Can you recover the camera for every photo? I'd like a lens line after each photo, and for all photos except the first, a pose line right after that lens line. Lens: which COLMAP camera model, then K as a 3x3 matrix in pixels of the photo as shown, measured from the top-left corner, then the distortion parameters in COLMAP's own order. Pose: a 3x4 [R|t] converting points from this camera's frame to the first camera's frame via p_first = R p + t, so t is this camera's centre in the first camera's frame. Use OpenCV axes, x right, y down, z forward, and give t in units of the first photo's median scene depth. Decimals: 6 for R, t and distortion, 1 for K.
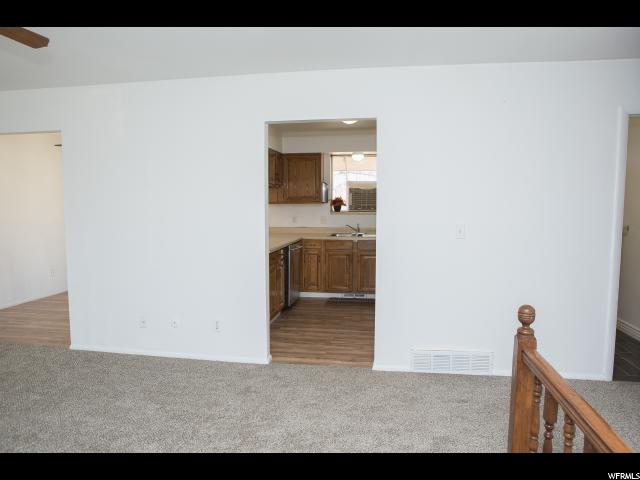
lens RADIAL K [[444.0, 0, 320.1], [0, 444.0, 237.2], [0, 0, 1]] dist [-0.090519, 0.056056]
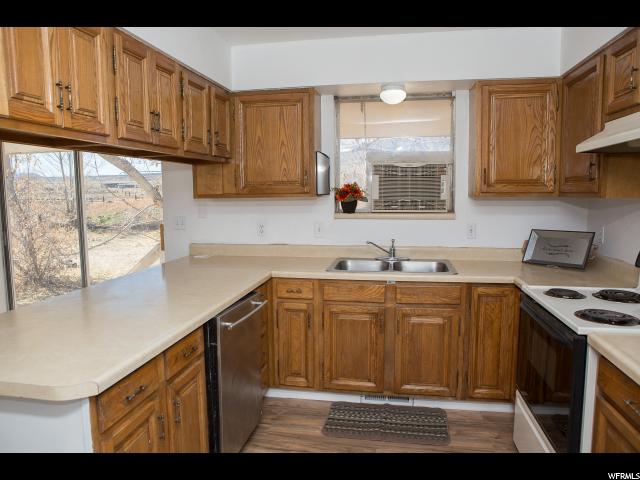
lens RADIAL K [[444.0, 0, 320.3], [0, 444.0, 239.2], [0, 0, 1]] dist [-0.090519, 0.056056]
pose [[0.999906, -0.003745, -0.013174, 0.014638], [0.004087, 0.999653, 0.026031, -0.044279], [0.013072, -0.026082, 0.999574, 0.540770]]
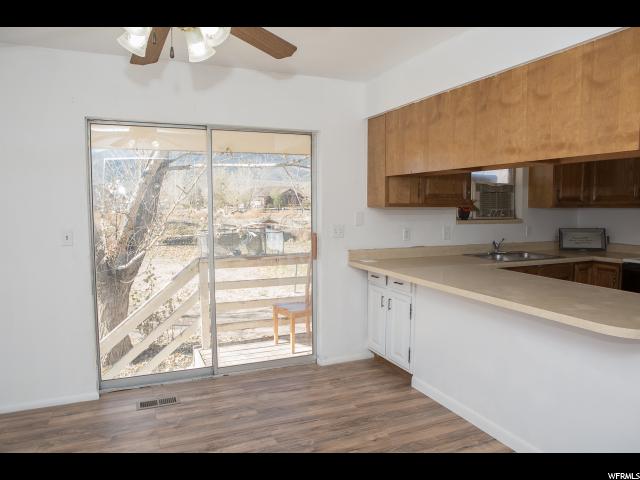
lens RADIAL K [[444.0, 0, 322.9], [0, 444.0, 240.3], [0, 0, 1]] dist [-0.090519, 0.056056]
pose [[0.835837, -0.039191, 0.547578, -0.503081], [0.038480, 0.999178, 0.012776, -0.046833], [-0.547628, 0.010392, 0.836657, 0.618175]]
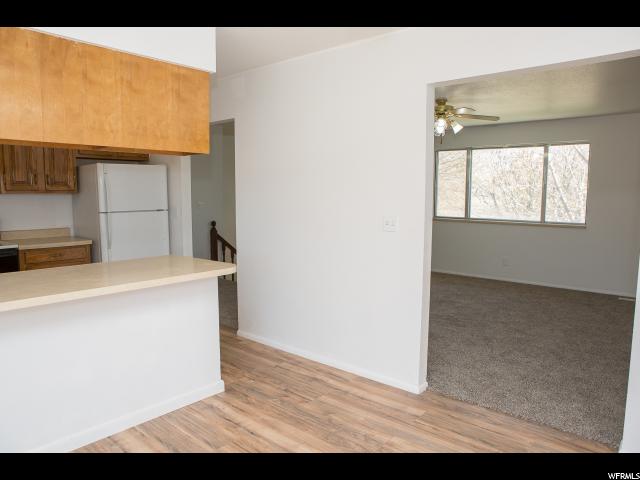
lens RADIAL K [[444.0, 0, 321.7], [0, 444.0, 239.3], [0, 0, 1]] dist [-0.090519, 0.056056]
pose [[-0.865478, -0.054305, 0.497995, -0.498046], [0.037683, 0.984233, 0.172818, -0.081695], [-0.499528, 0.168336, -0.849785, 1.067906]]
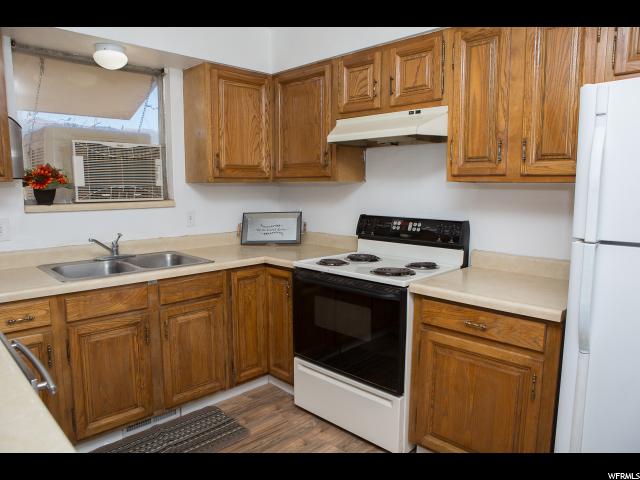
lens RADIAL K [[444.0, 0, 316.0], [0, 444.0, 240.0], [0, 0, 1]] dist [-0.090519, 0.056056]
pose [[0.588337, -0.097036, 0.802773, -0.125536], [0.062444, 0.995261, 0.074539, -0.043720], [-0.806201, 0.006274, 0.591608, 0.646259]]
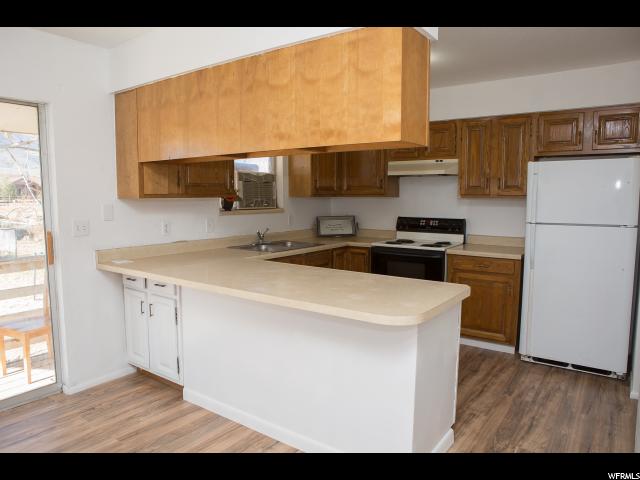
lens RADIAL K [[444.0, 0, 316.9], [0, 444.0, 237.3], [0, 0, 1]] dist [-0.090519, 0.056056]
pose [[0.449342, -0.080648, 0.889712, -0.469164], [0.068171, 0.996108, 0.055864, -0.049675], [-0.890755, 0.035550, 0.453091, 0.657729]]
